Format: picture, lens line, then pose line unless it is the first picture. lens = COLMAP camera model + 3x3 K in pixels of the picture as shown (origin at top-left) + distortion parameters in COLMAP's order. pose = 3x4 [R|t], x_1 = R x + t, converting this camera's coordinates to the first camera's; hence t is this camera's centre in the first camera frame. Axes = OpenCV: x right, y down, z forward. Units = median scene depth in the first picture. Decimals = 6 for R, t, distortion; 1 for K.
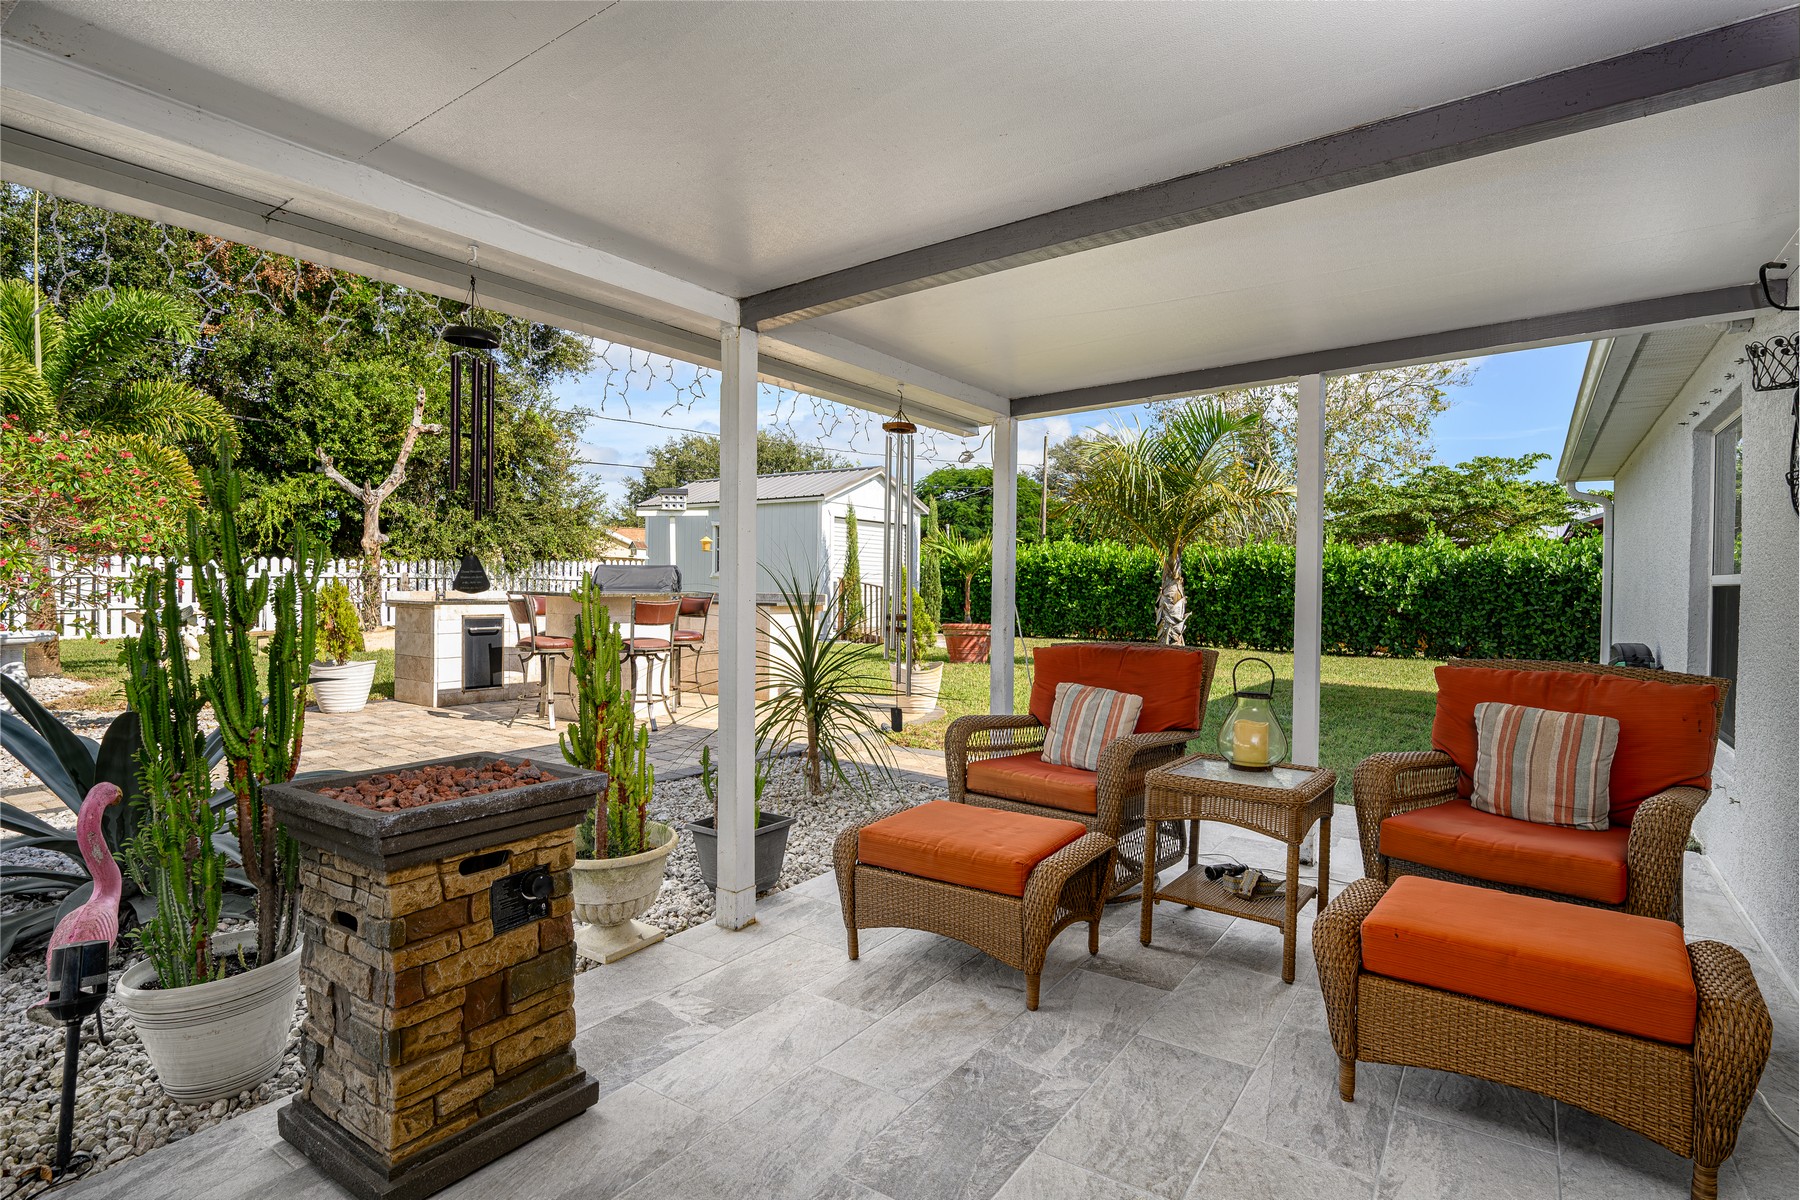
lens RADIAL K [[919.3, 0, 946.5], [0, 919.3, 594.5], [0, 0, 1]] dist [0.000654, 0.000583]
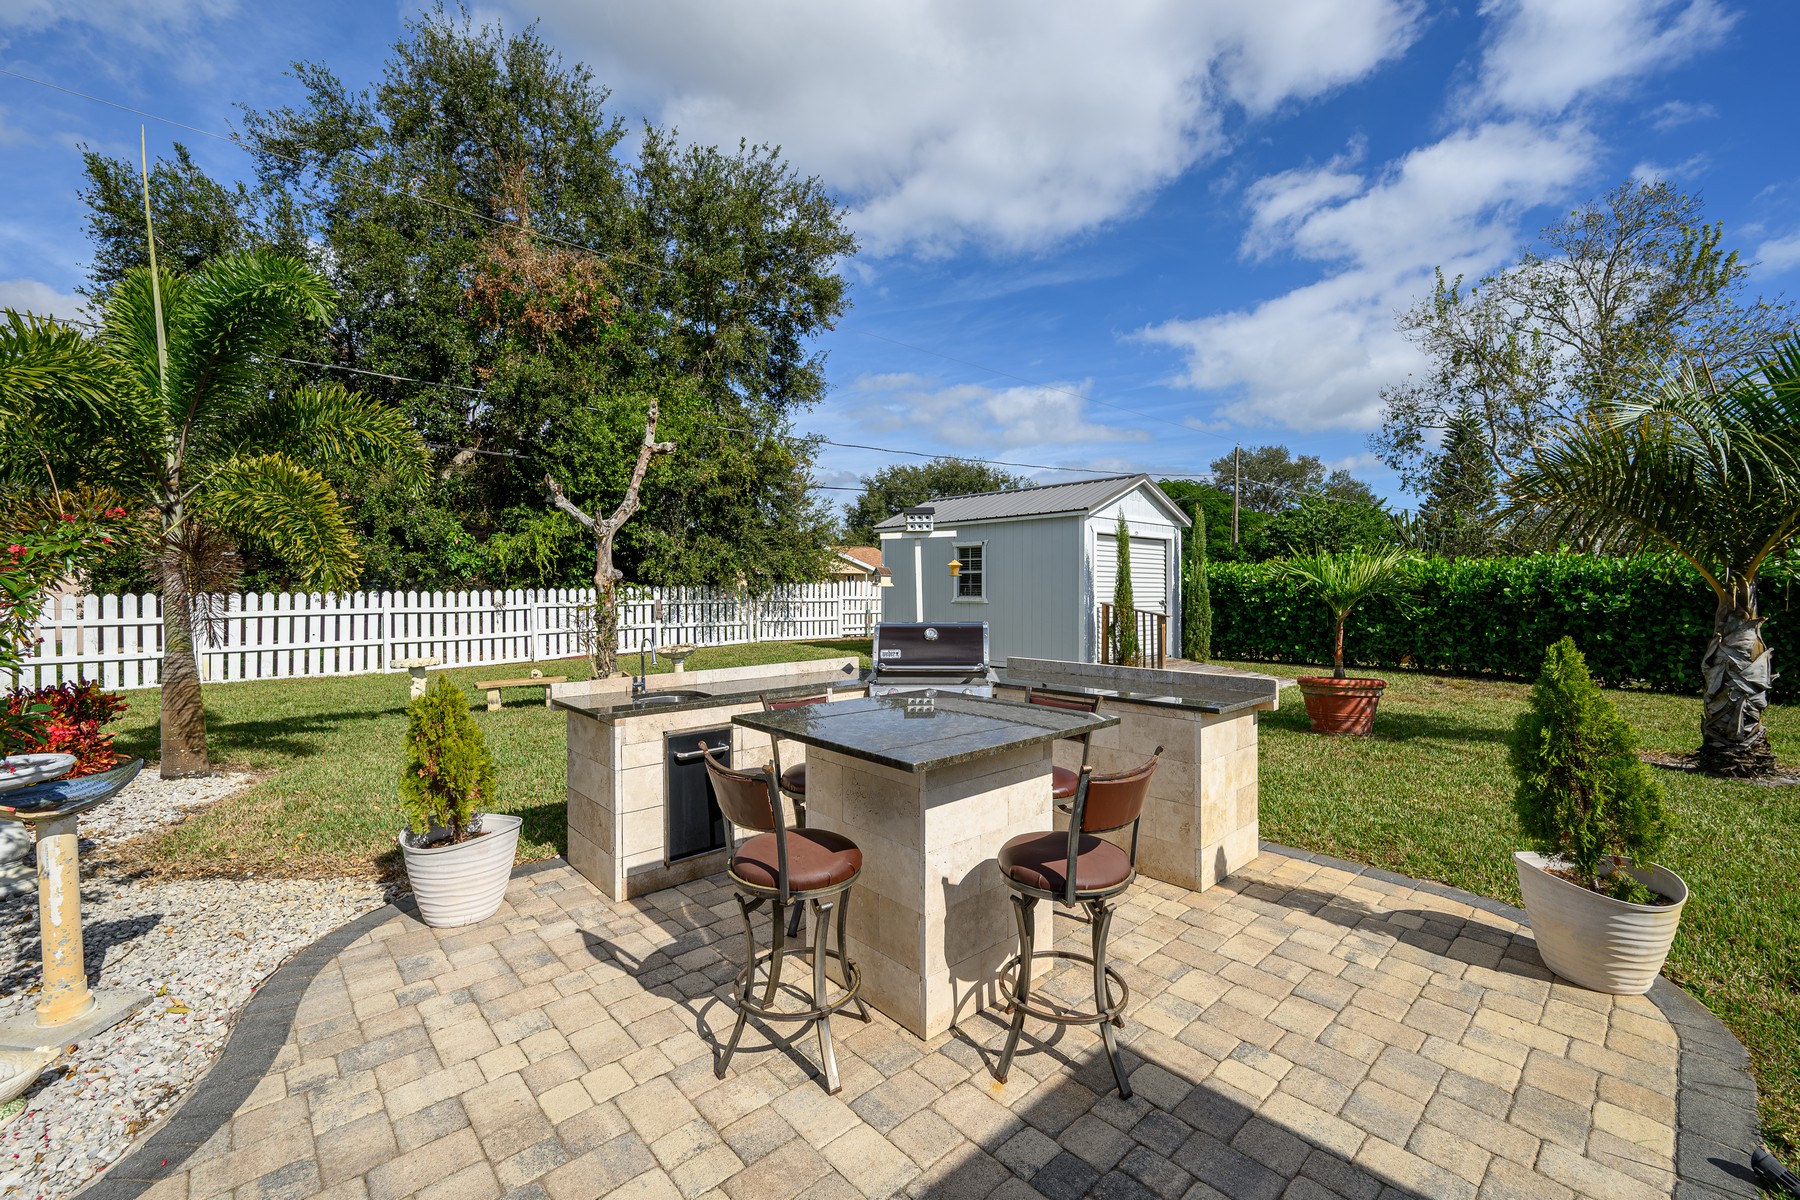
lens RADIAL K [[745.7, 0, 937.7], [0, 745.7, 589.7], [0, 0, 1]] dist [0.003093, 0.000516]
pose [[0.979115, -0.014784, -0.202770, -0.117330], [0.013757, 0.999884, -0.006476, -0.026501], [0.202842, 0.003551, 0.979205, 0.257031]]
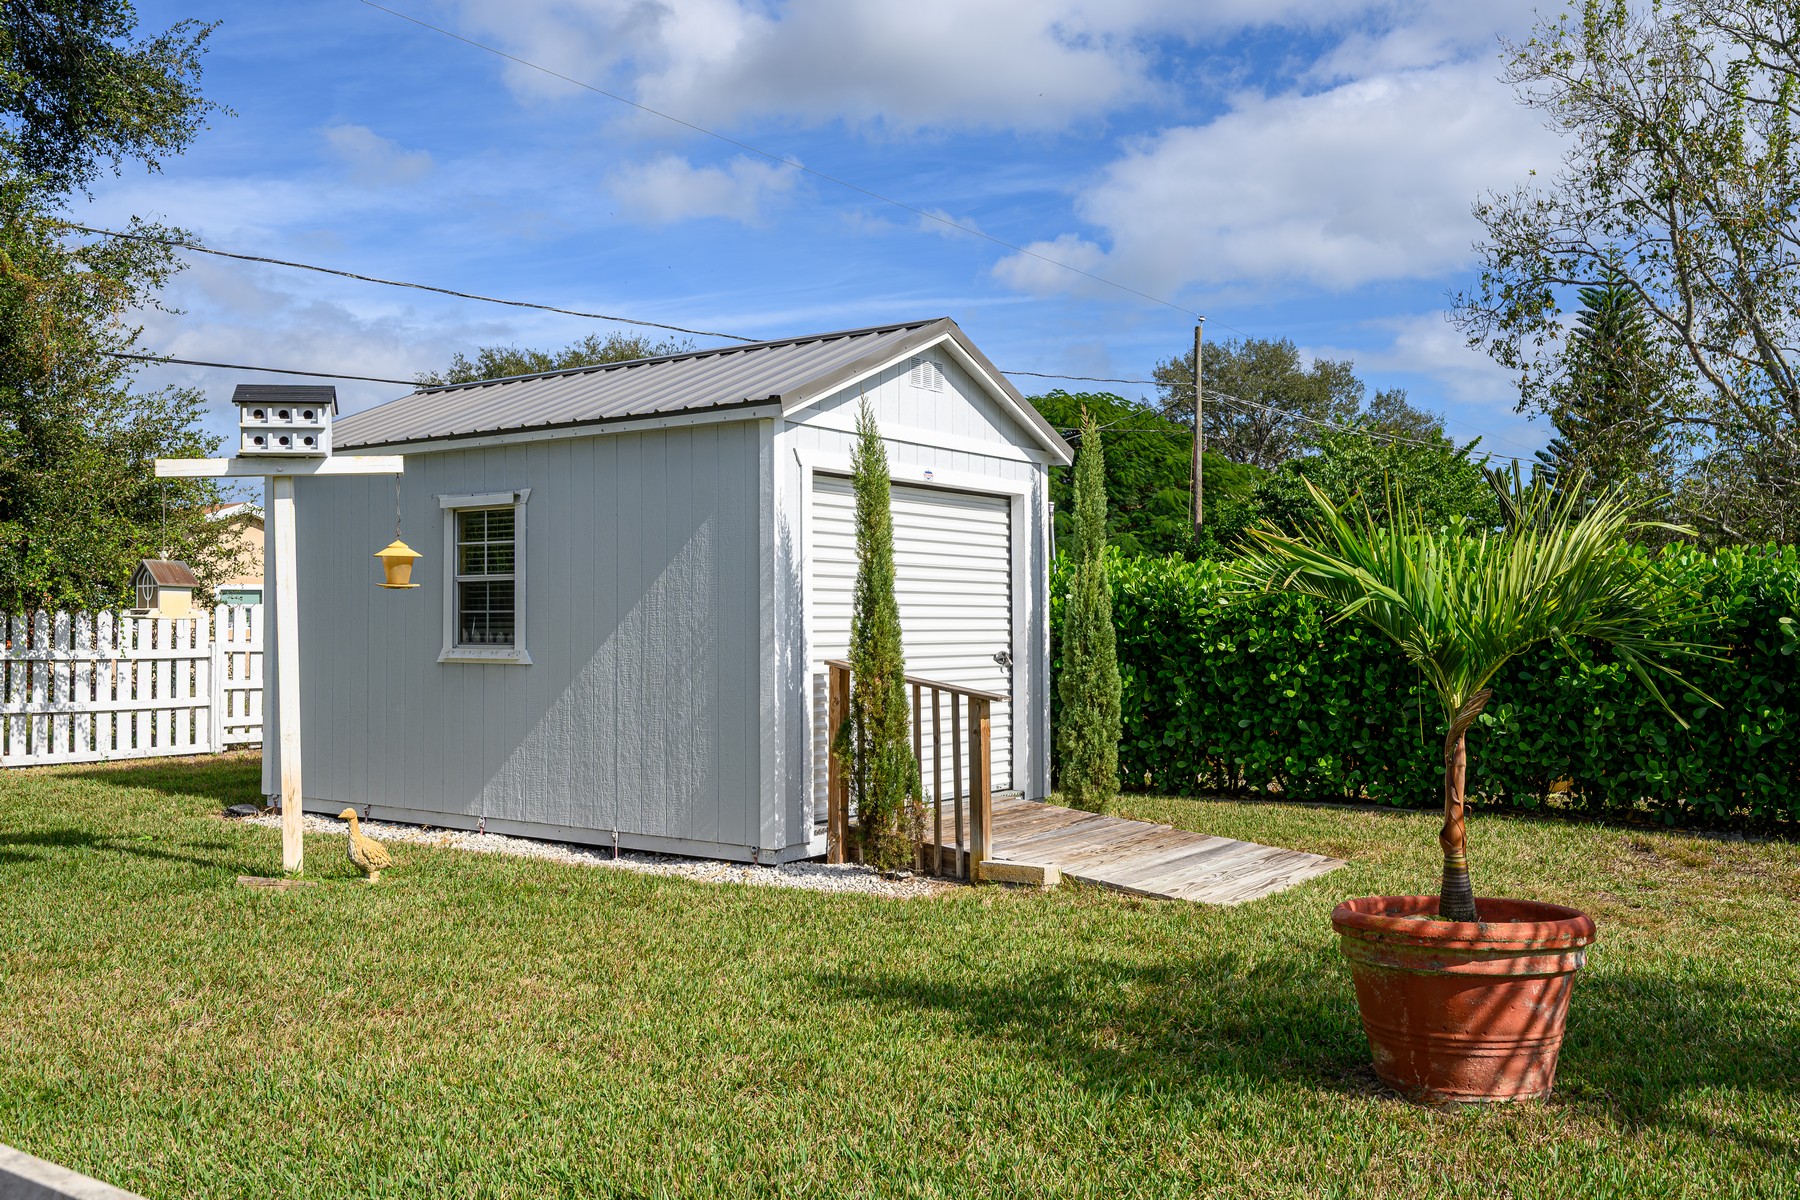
lens RADIAL K [[1473.8, 0, 961.7], [0, 1473.8, 598.6], [0, 0, 1]] dist [0.047226, -0.134325]
pose [[0.999753, -0.019236, 0.011110, -0.071370], [0.019436, 0.999645, -0.018241, -0.028057], [-0.010755, 0.018452, 0.999772, 0.453585]]
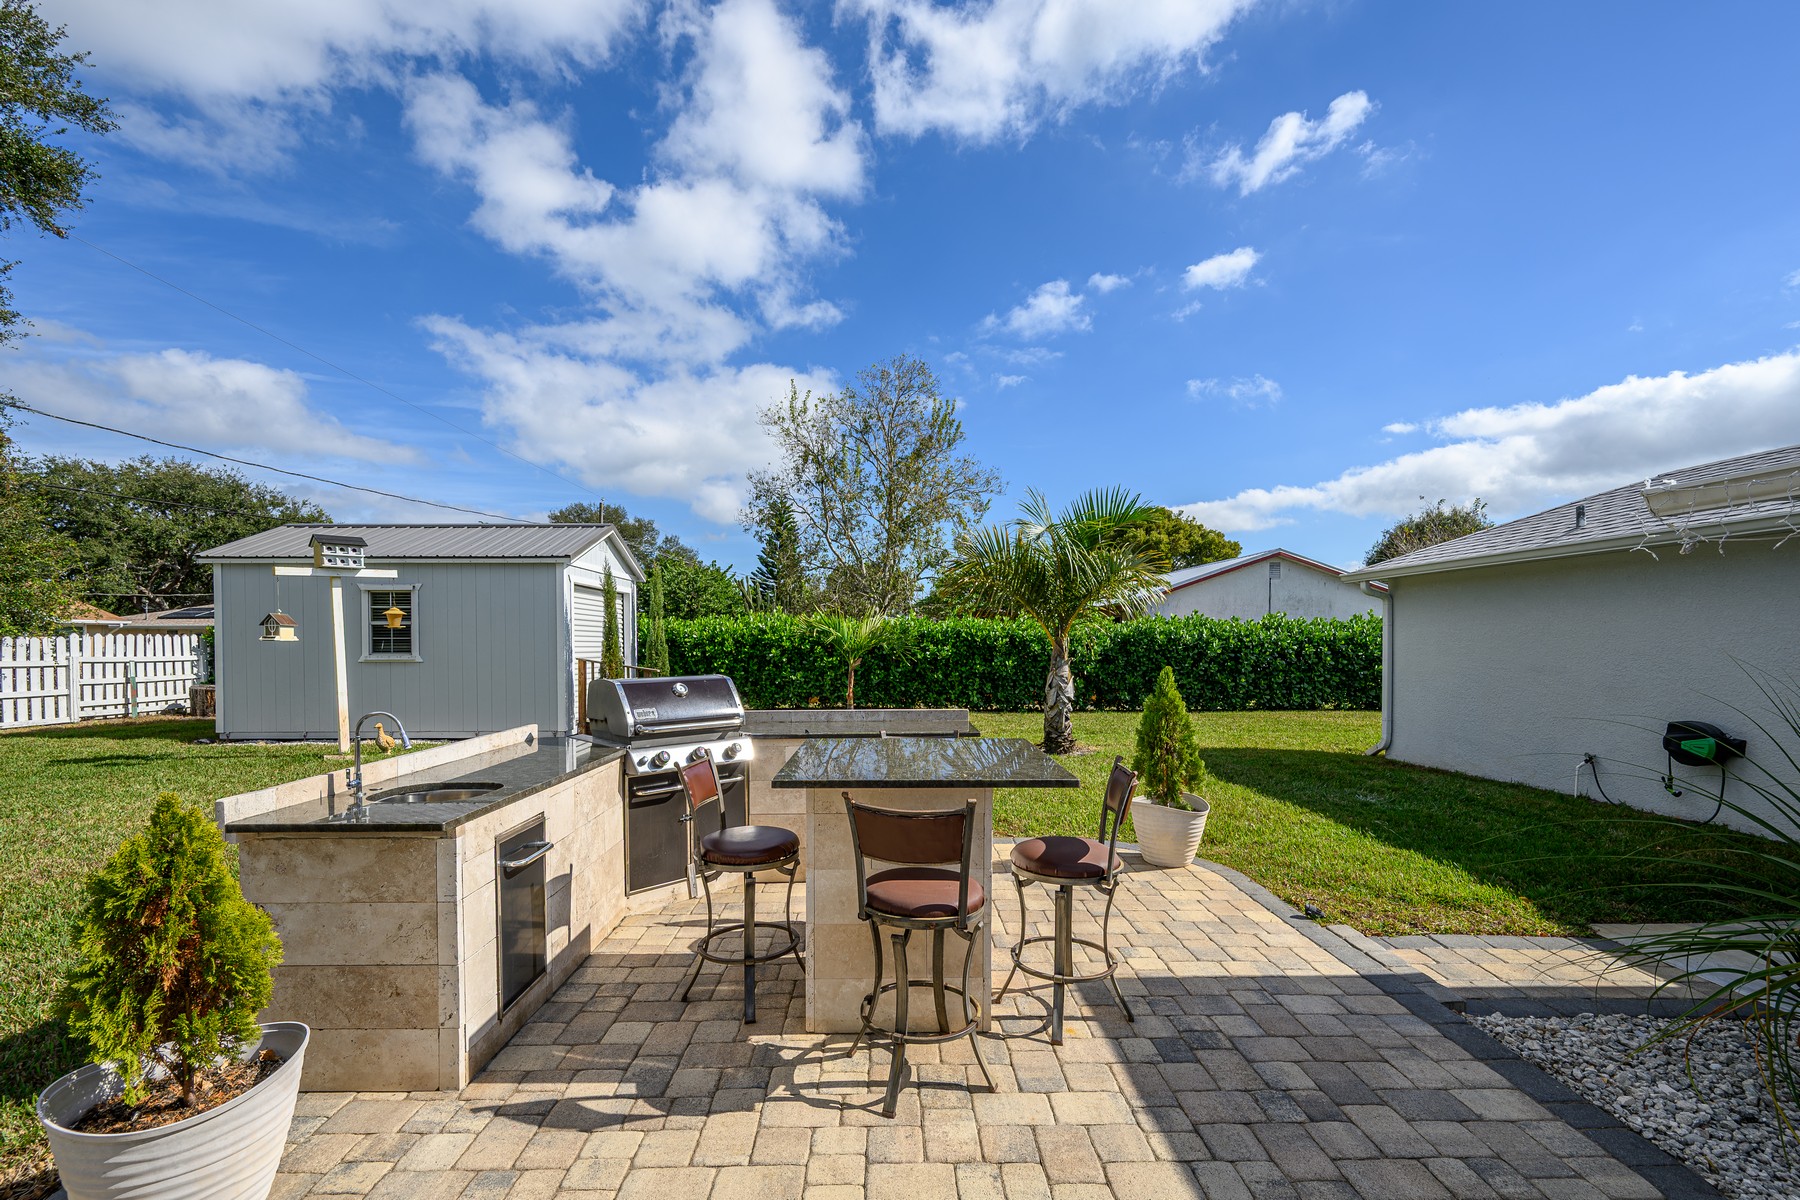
lens RADIAL K [[748.6, 0, 899.8], [0, 748.6, 653.7], [0, 0, 1]] dist [0.001591, 0.000106]
pose [[0.812758, -0.026399, 0.582004, -0.252708], [0.019262, 0.999644, 0.018444, -0.027403], [-0.582283, -0.003780, 0.812977, 0.274173]]
